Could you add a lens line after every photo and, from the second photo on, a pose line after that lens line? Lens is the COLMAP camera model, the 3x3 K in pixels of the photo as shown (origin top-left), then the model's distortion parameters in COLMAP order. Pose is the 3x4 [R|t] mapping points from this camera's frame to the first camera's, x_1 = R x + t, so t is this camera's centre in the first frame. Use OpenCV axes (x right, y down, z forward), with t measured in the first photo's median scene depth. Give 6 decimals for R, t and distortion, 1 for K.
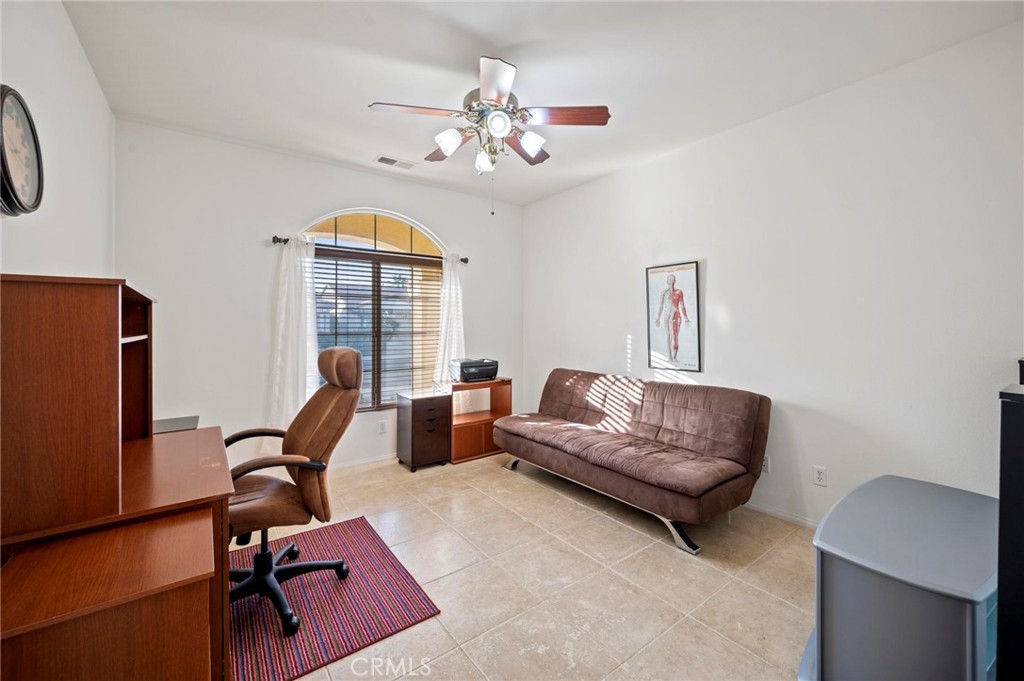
lens RADIAL K [[407.9, 0, 511.4], [0, 407.9, 329.1], [0, 0, 1]] dist [-0.000473, 0.000200]
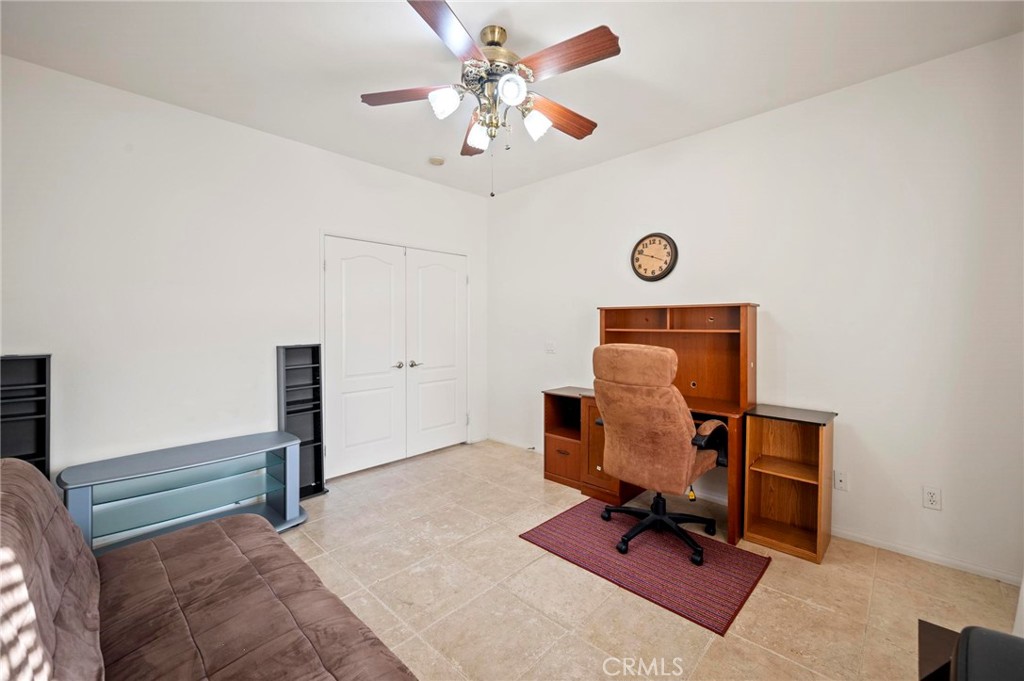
lens RADIAL K [[407.9, 0, 511.4], [0, 407.9, 329.1], [0, 0, 1]] dist [-0.000473, 0.000200]
pose [[-0.985817, 0.001587, -0.167818, 0.069008], [-0.000969, 0.999885, 0.015153, -0.013132], [0.167823, 0.015101, -0.985702, 2.107320]]
